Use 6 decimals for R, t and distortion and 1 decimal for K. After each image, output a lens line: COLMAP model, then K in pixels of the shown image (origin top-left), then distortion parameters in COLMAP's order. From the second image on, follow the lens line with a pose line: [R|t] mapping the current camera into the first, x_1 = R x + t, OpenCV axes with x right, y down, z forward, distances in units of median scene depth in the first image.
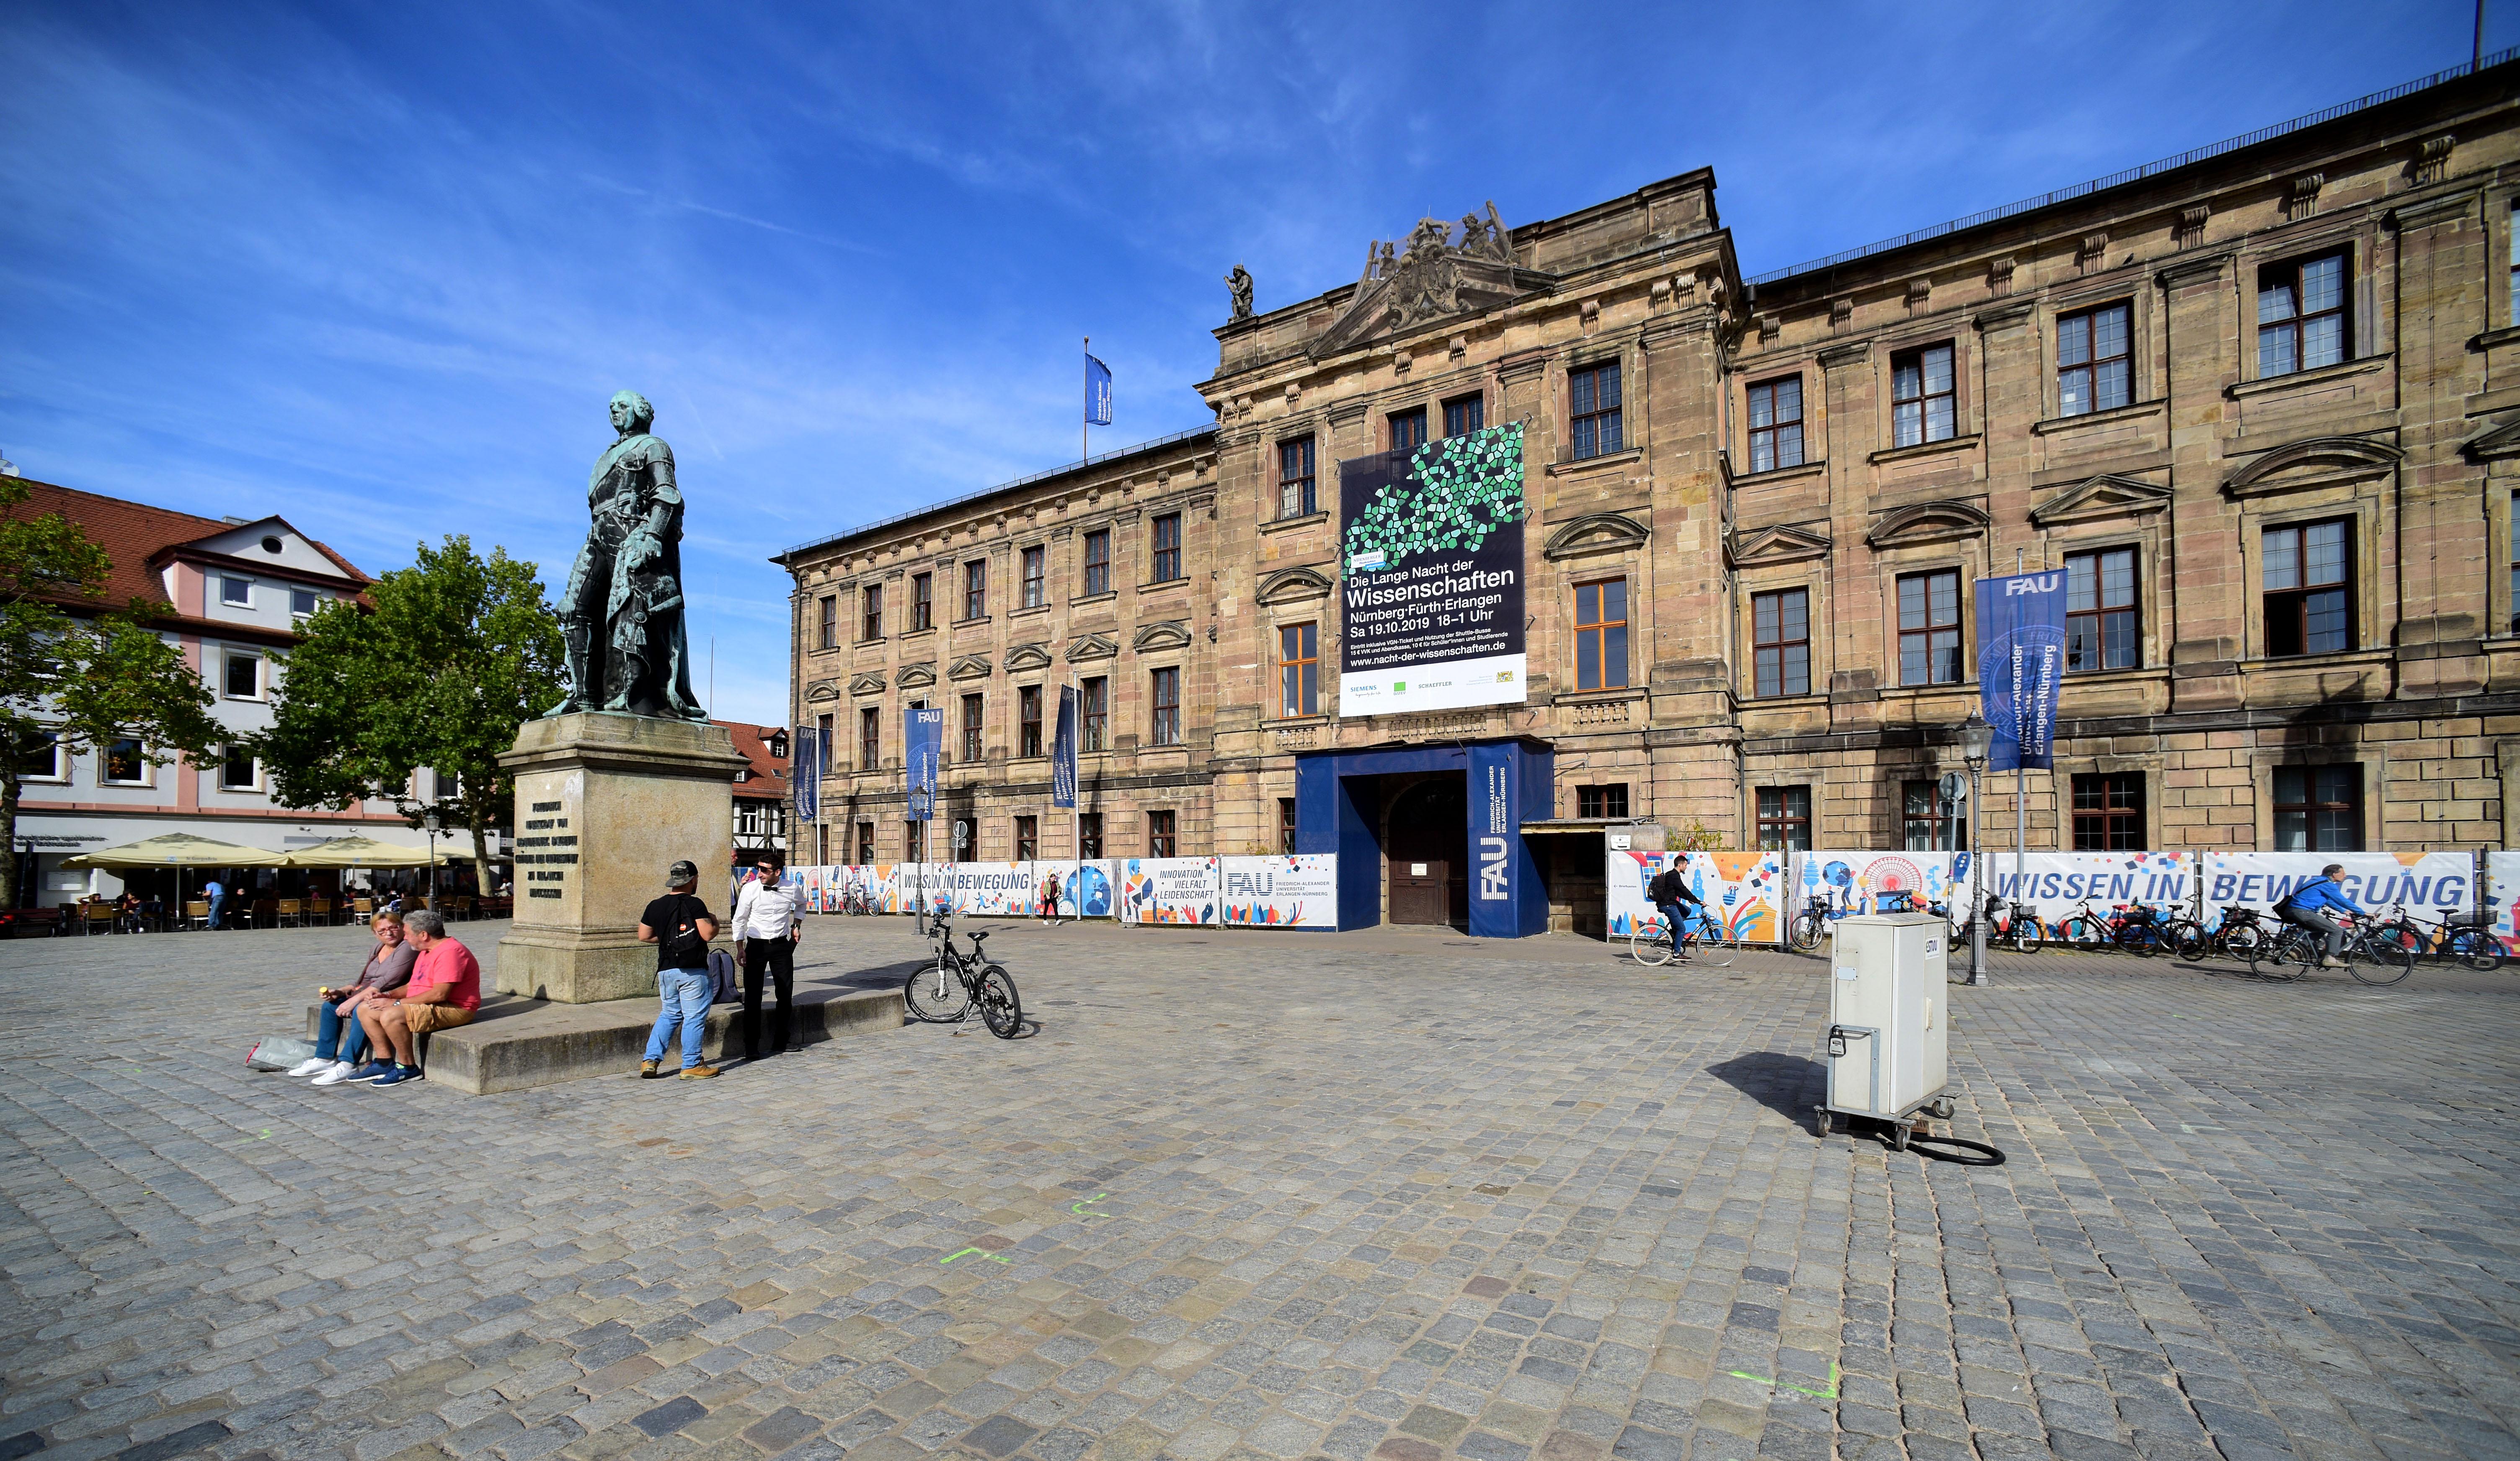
lens RADIAL K [[1020.6, 0, 1262.9], [0, 1020.6, 840.4], [0, 0, 1]] dist [-0.048458, 0.032636]
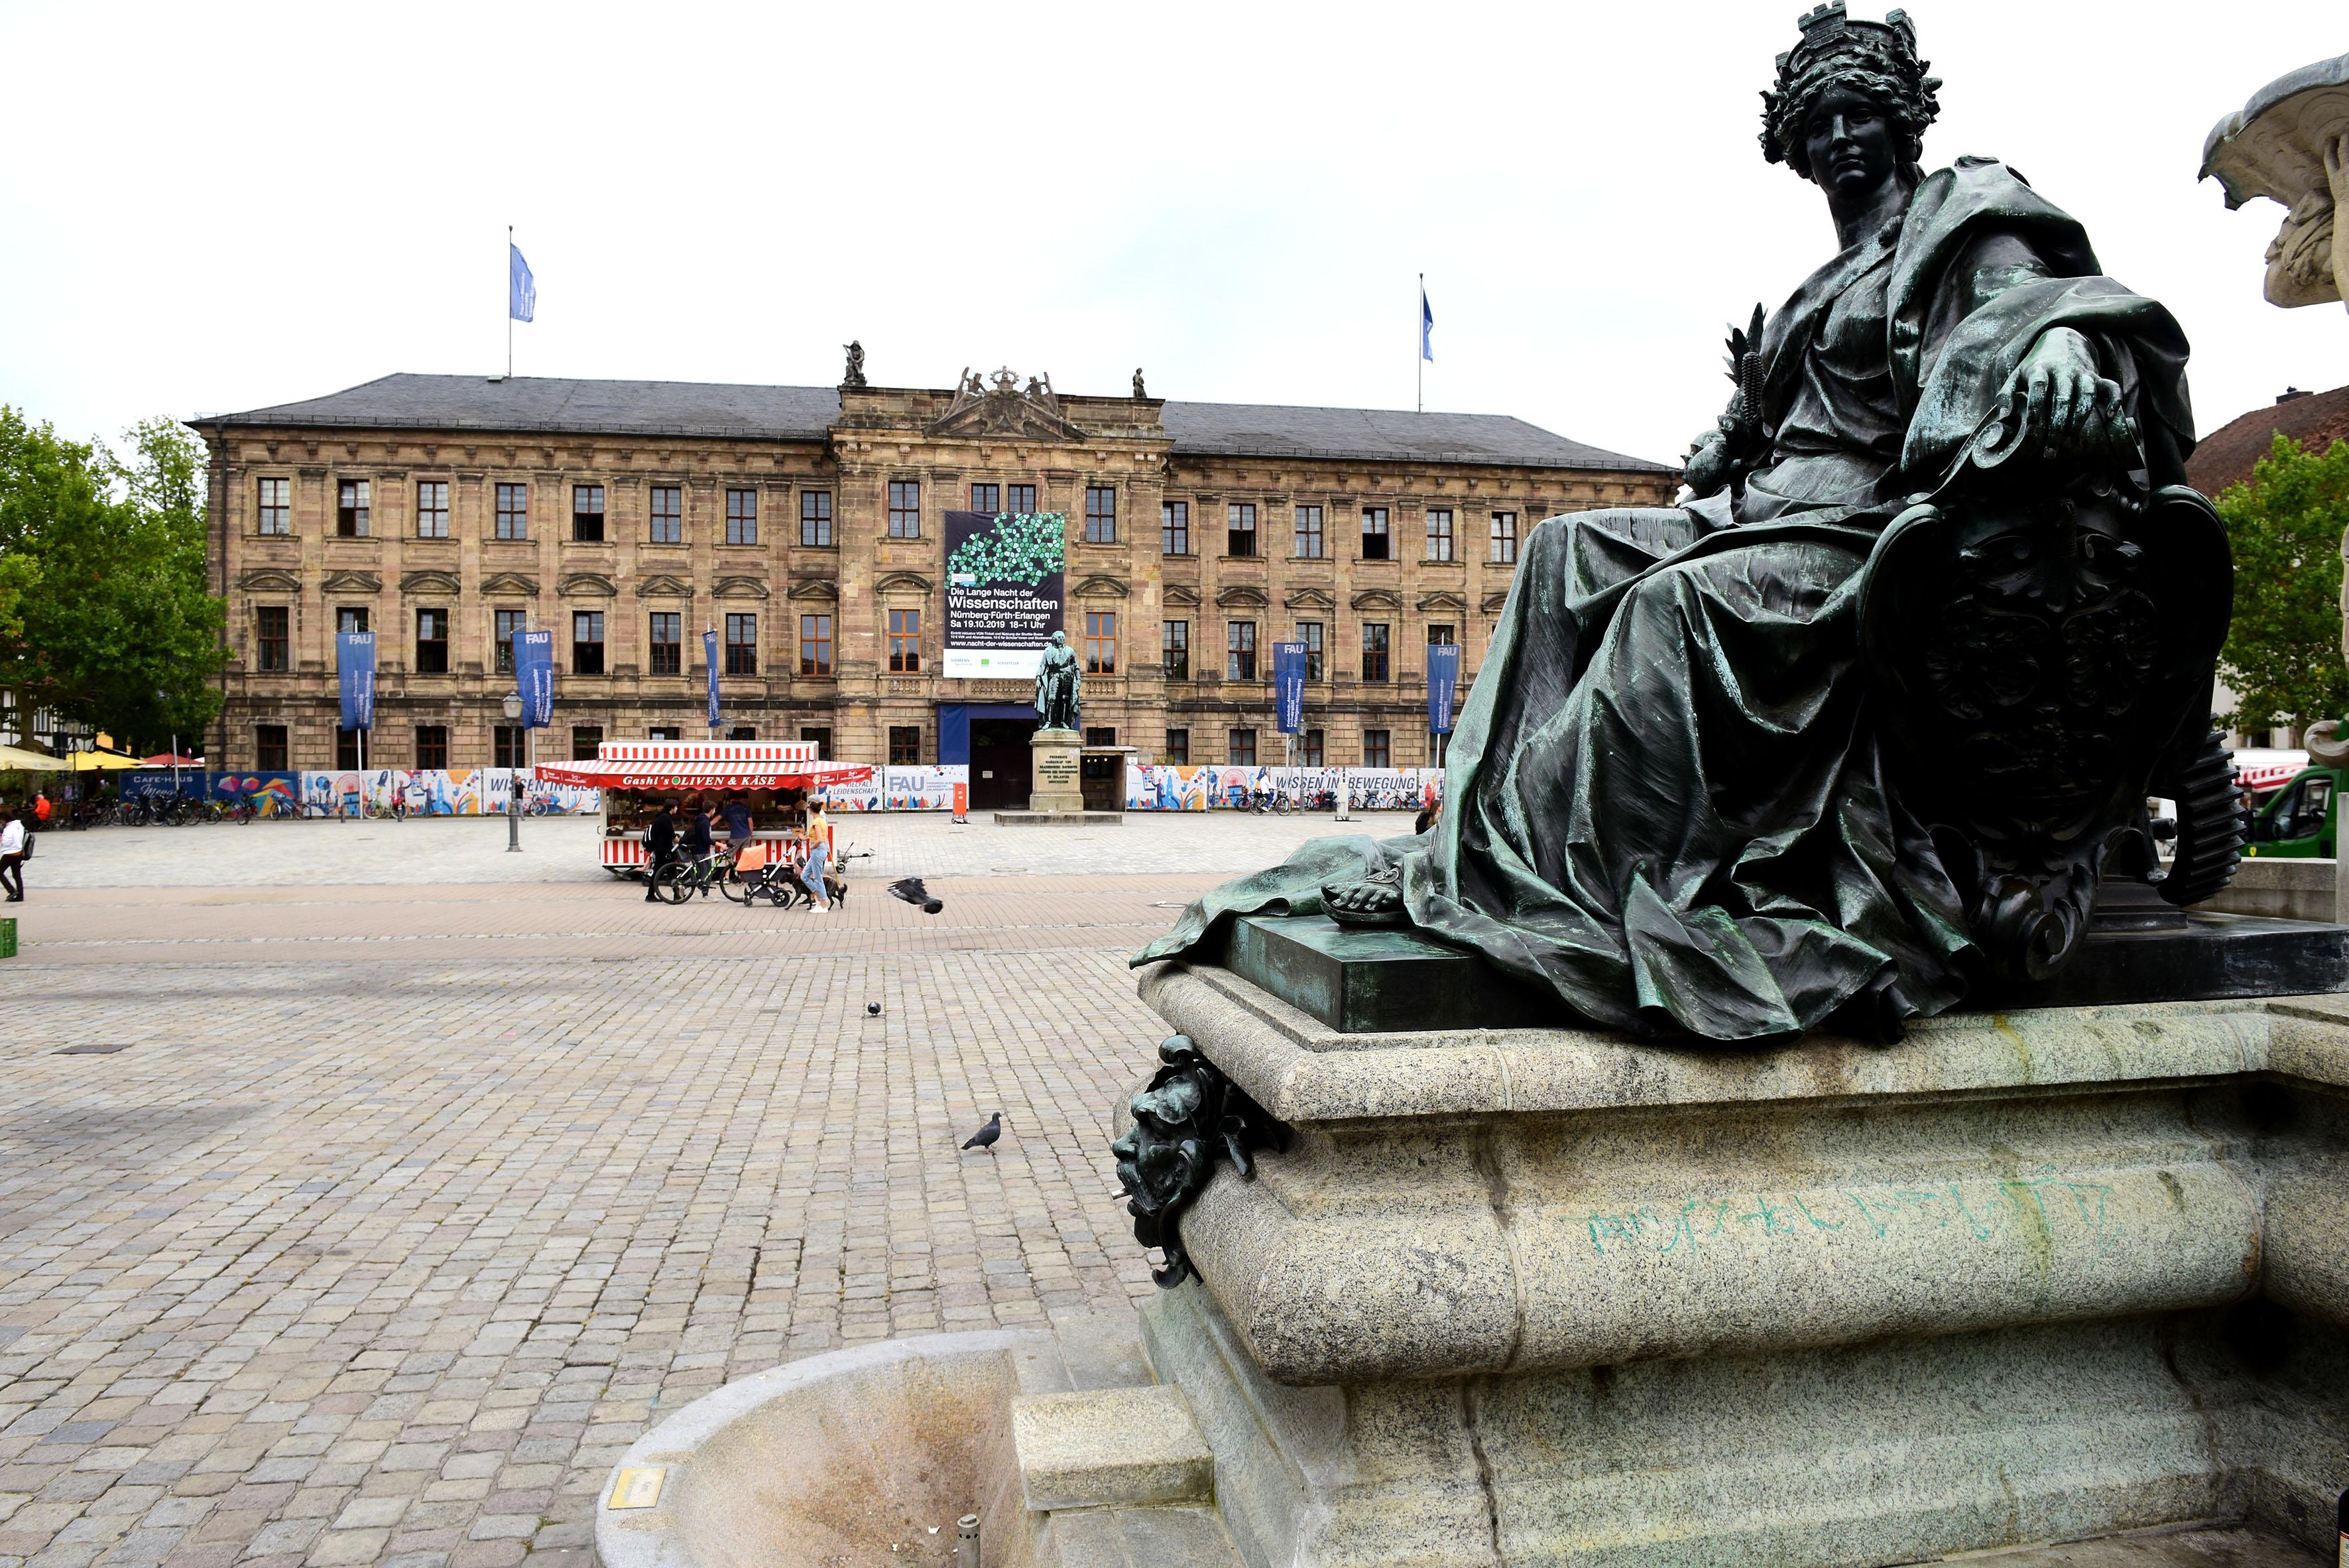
lens RADIAL K [[1610.9, 0, 1174.5], [0, 1610.9, 784.0], [0, 0, 1]] dist [0.225986, -0.000088]
pose [[0.755363, -0.002383, 0.655302, -1.345163], [-0.018618, 0.999512, 0.025095, -0.027556], [-0.655042, -0.031156, 0.754950, -1.163720]]
